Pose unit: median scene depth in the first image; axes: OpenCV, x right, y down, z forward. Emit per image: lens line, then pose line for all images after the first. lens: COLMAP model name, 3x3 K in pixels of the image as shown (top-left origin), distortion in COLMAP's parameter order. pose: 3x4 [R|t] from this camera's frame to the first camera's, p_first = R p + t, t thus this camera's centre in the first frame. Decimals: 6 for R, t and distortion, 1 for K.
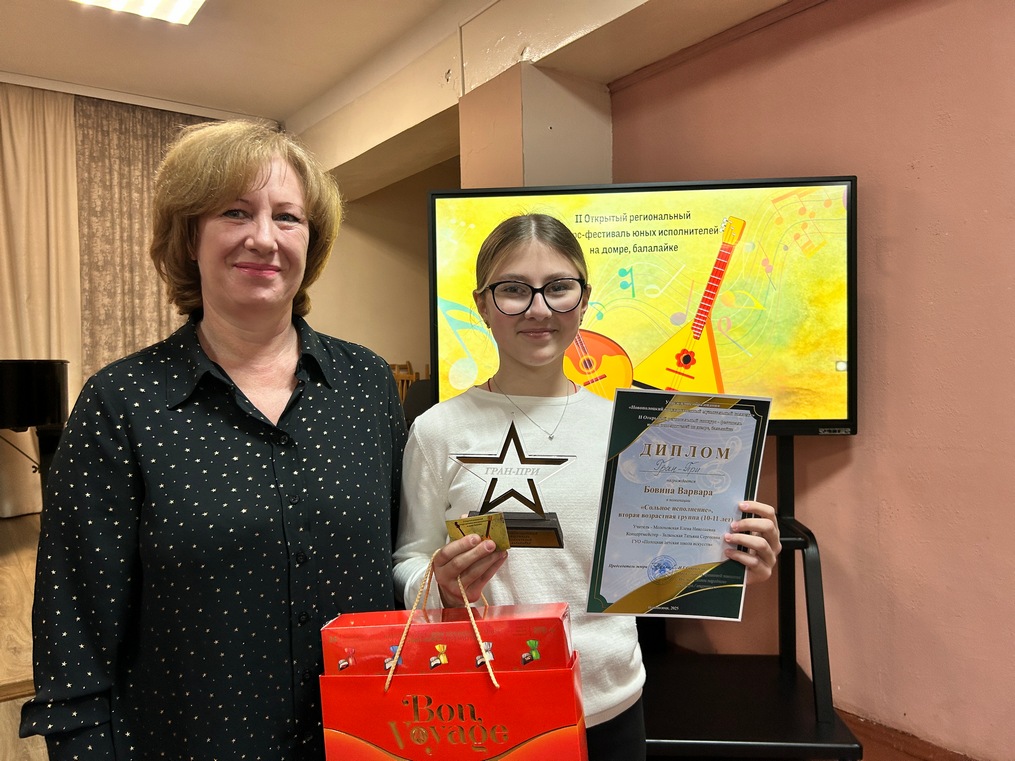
lens RADIAL K [[775.0, 0, 520.1], [0, 775.0, 380.2], [0, 0, 1]] dist [0.031576, -0.036254]
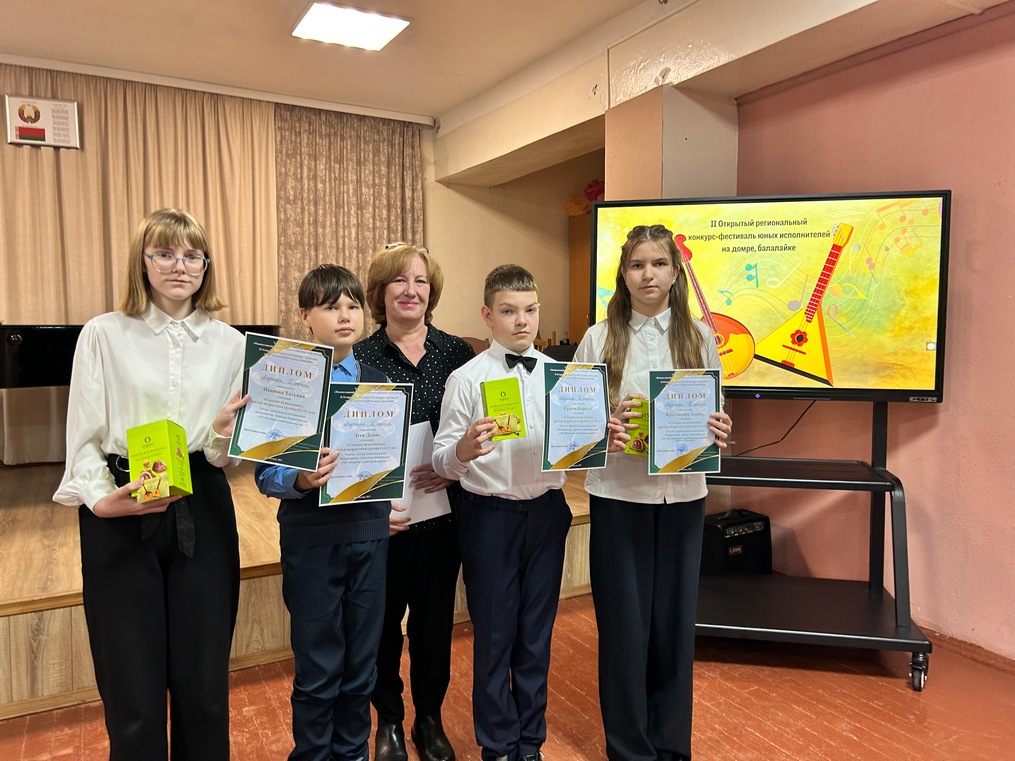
lens RADIAL K [[771.8, 0, 518.6], [0, 771.8, 371.3], [0, 0, 1]] dist [0.039160, -0.048737]
pose [[0.991888, 0.025751, -0.124481, -0.075344], [-0.021083, 0.999029, 0.038674, -0.012363], [0.125356, -0.035736, 0.991468, -0.286903]]
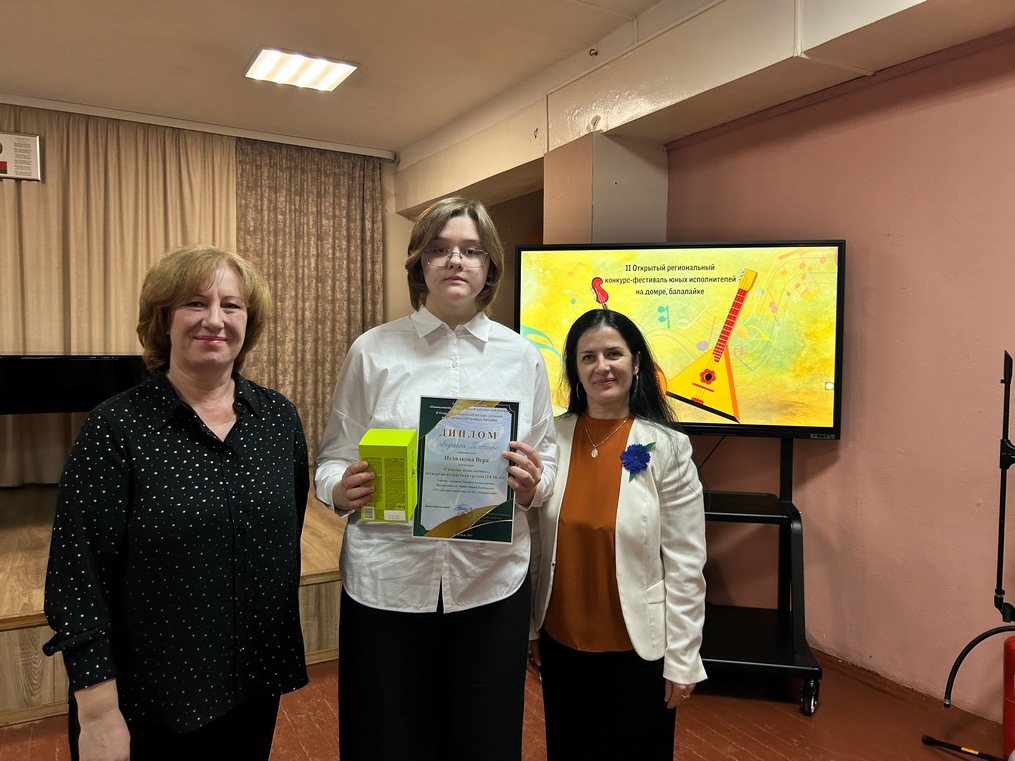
lens RADIAL K [[771.8, 0, 518.6], [0, 771.8, 371.3], [0, 0, 1]] dist [0.039160, -0.048737]
pose [[0.993264, 0.030017, -0.111918, 0.041896], [-0.028772, 0.999505, 0.012724, -0.043309], [0.112244, -0.009419, 0.993636, -0.331483]]
